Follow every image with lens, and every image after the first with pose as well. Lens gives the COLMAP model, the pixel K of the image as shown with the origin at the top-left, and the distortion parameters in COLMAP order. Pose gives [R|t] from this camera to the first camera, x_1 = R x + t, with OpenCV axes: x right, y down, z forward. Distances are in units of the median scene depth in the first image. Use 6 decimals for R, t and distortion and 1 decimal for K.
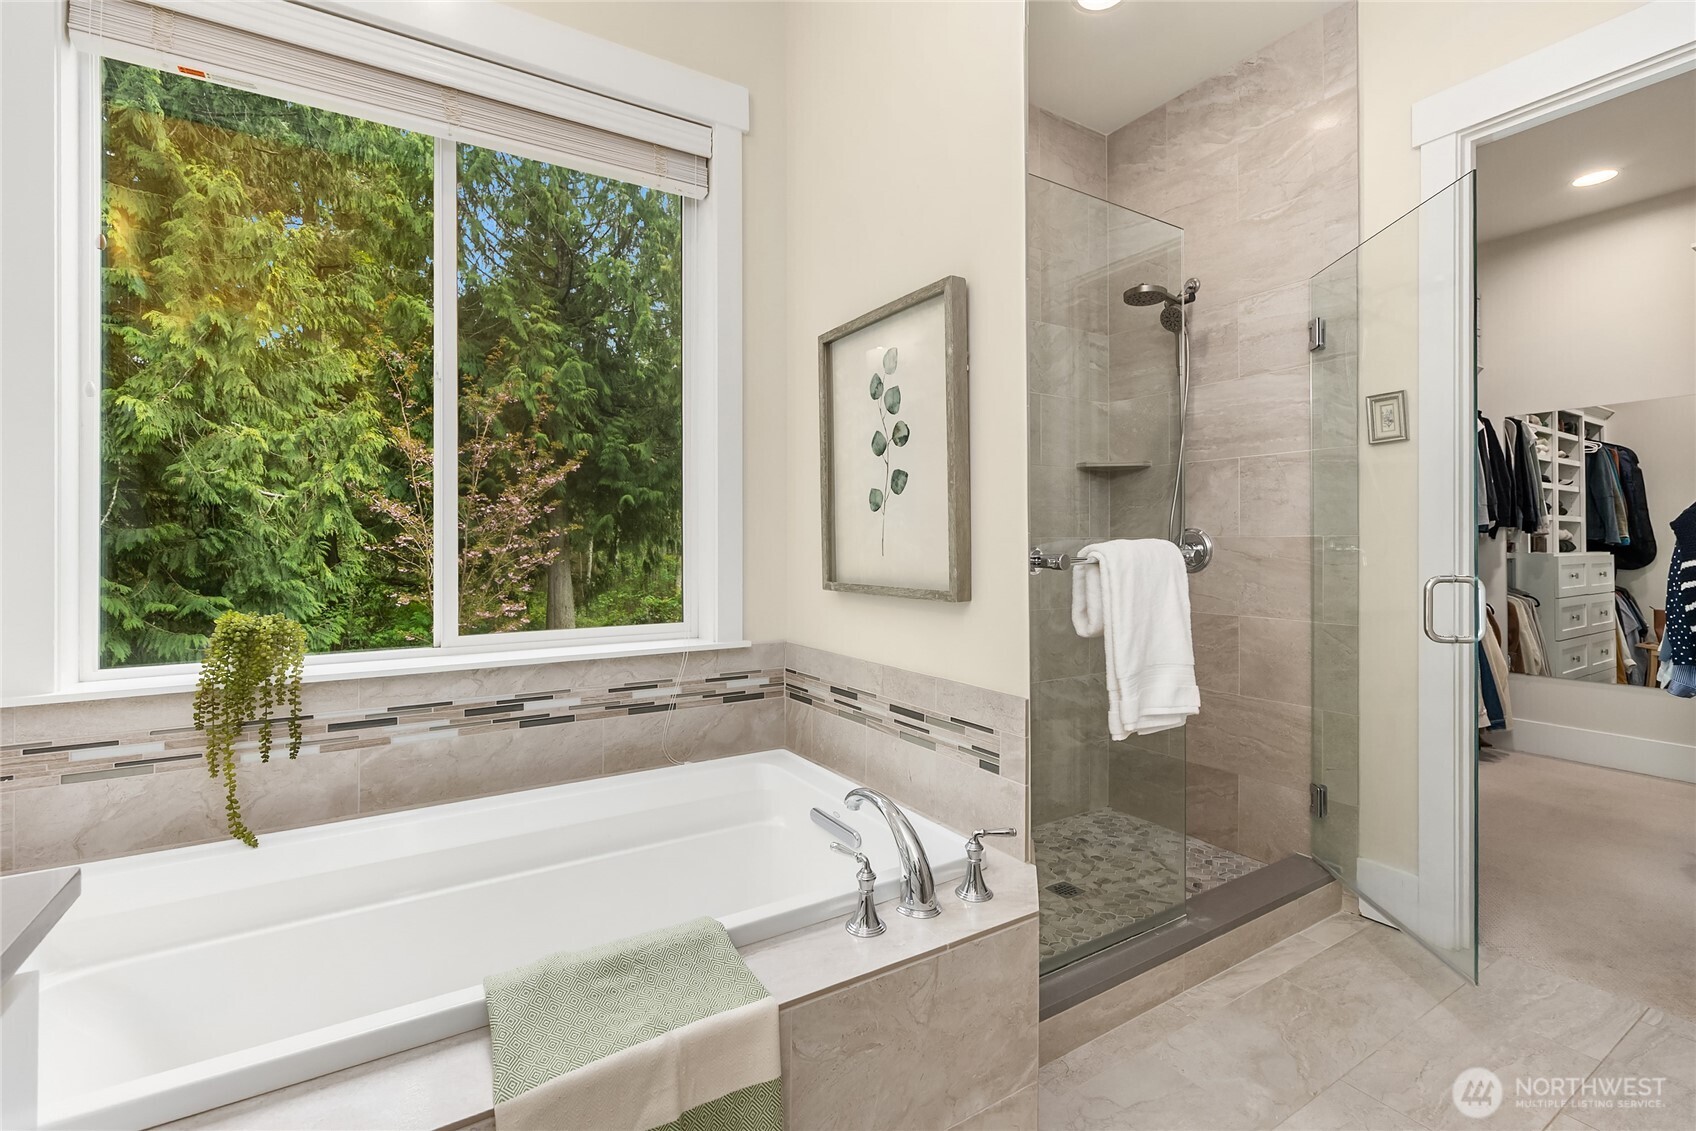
lens RADIAL K [[739.7, 0, 816.3], [0, 739.7, 539.6], [0, 0, 1]] dist [0.001749, 0.000579]
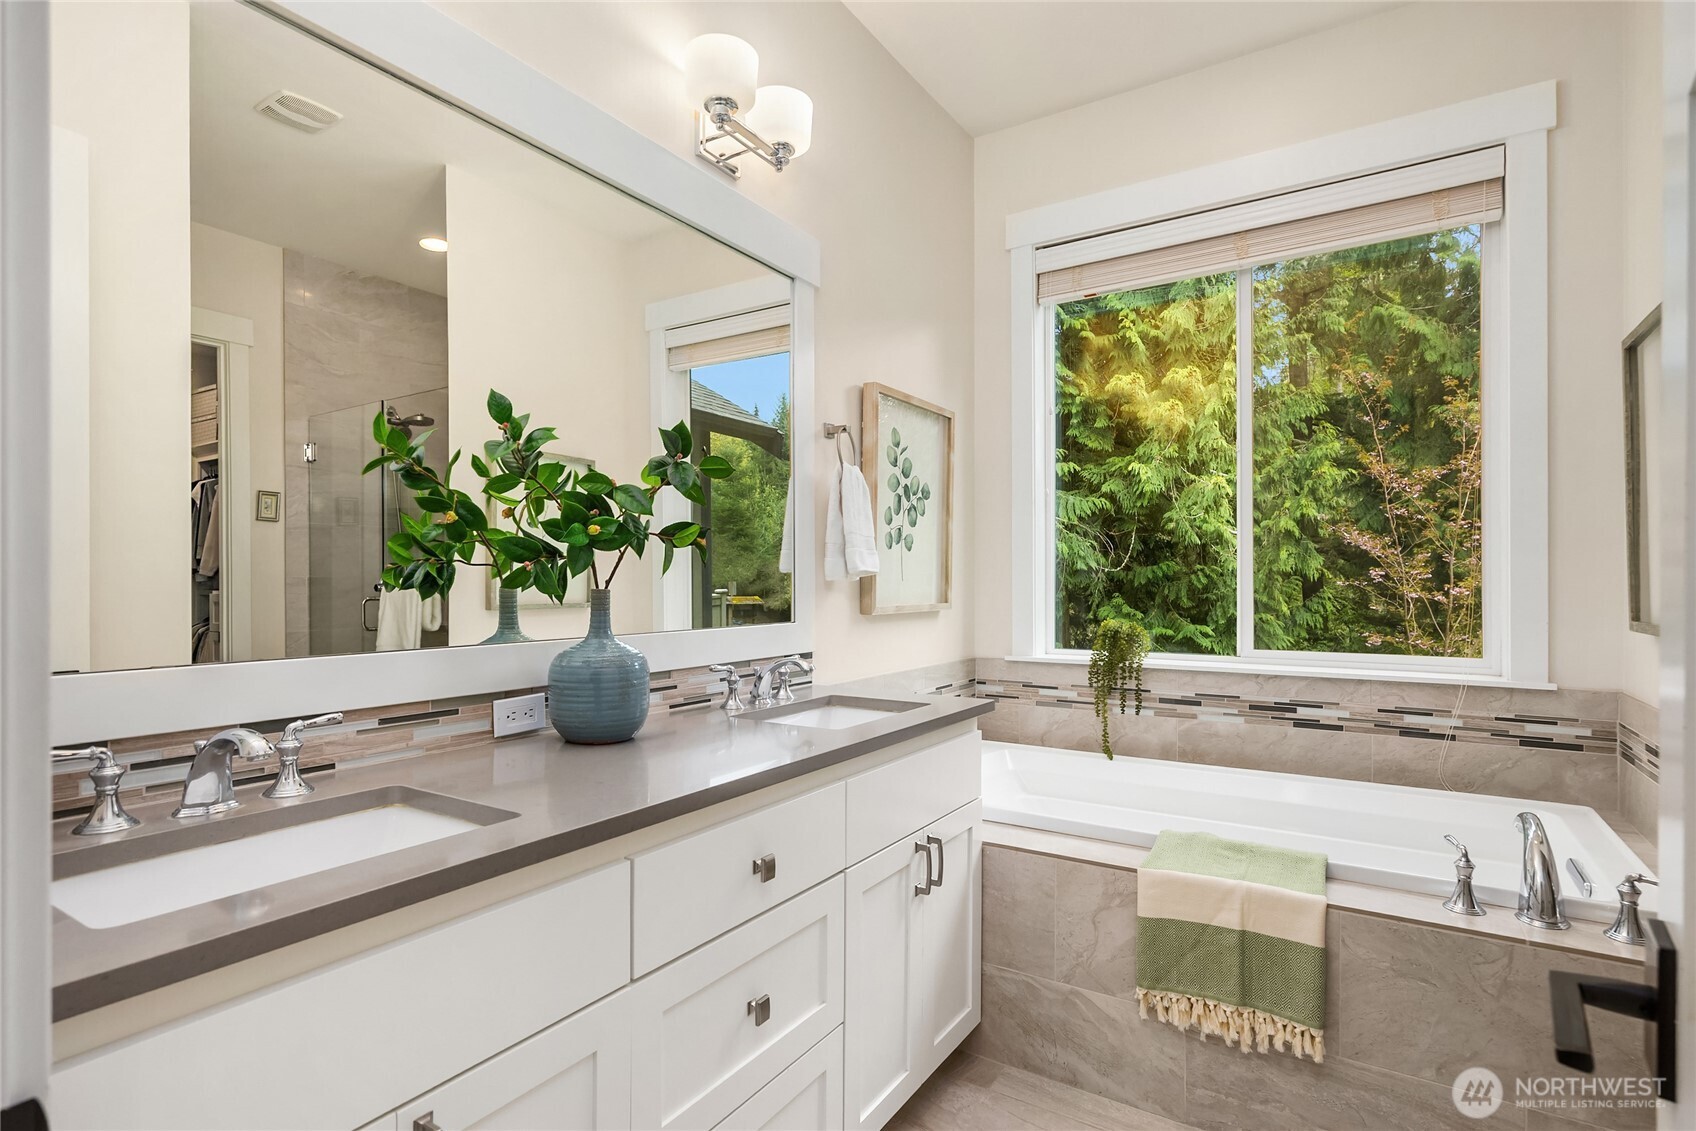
lens RADIAL K [[841.2, 0, 849.3], [0, 841.2, 580.1], [0, 0, 1]] dist [-0.000749, -0.000646]
pose [[0.443477, 0.002422, -0.896283, 0.469254], [0.003537, 0.999984, 0.004453, 0.000669], [0.896279, -0.005145, 0.443461, -0.252731]]
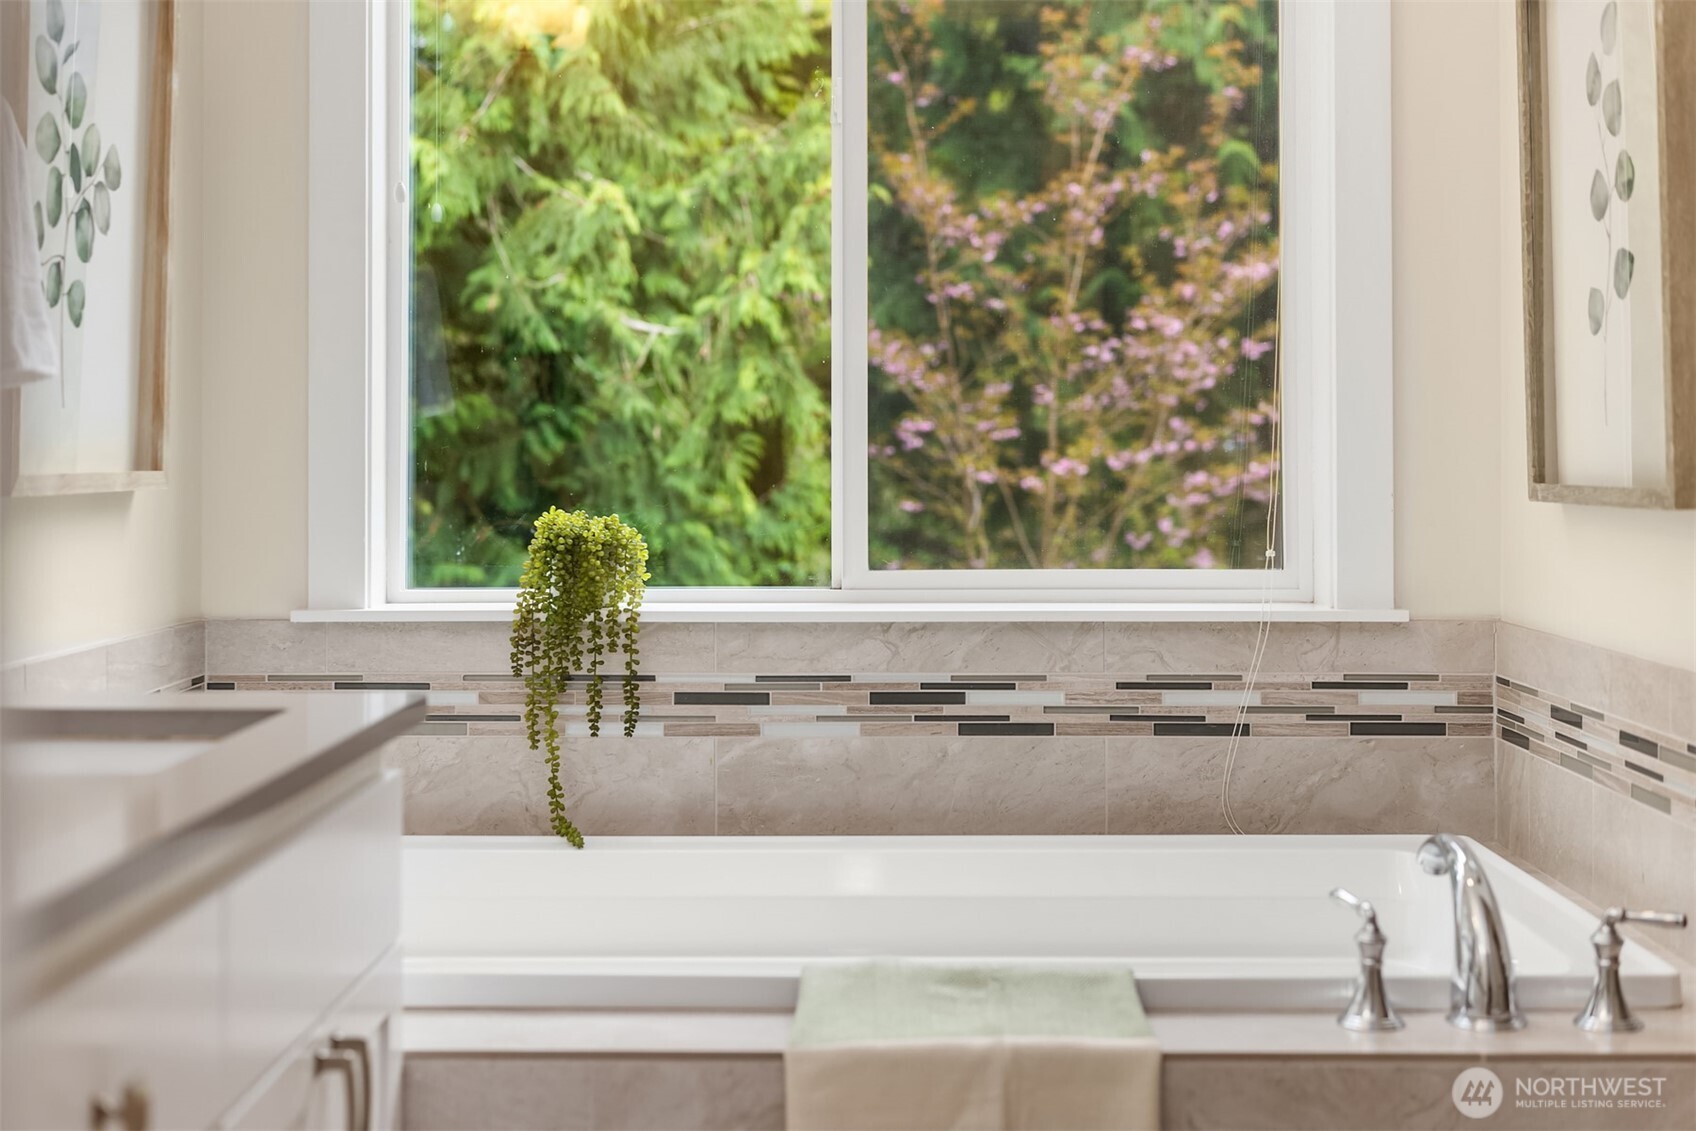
lens RADIAL K [[2296.6, 0, 850.3], [0, 2296.6, 418.5], [0, 0, 1]] dist [-0.030704, 0.047862]
pose [[0.850913, -0.005786, -0.525275, 0.397117], [0.001177, 0.999958, -0.009109, 0.026601], [0.525306, 0.007133, 0.850884, -0.469873]]
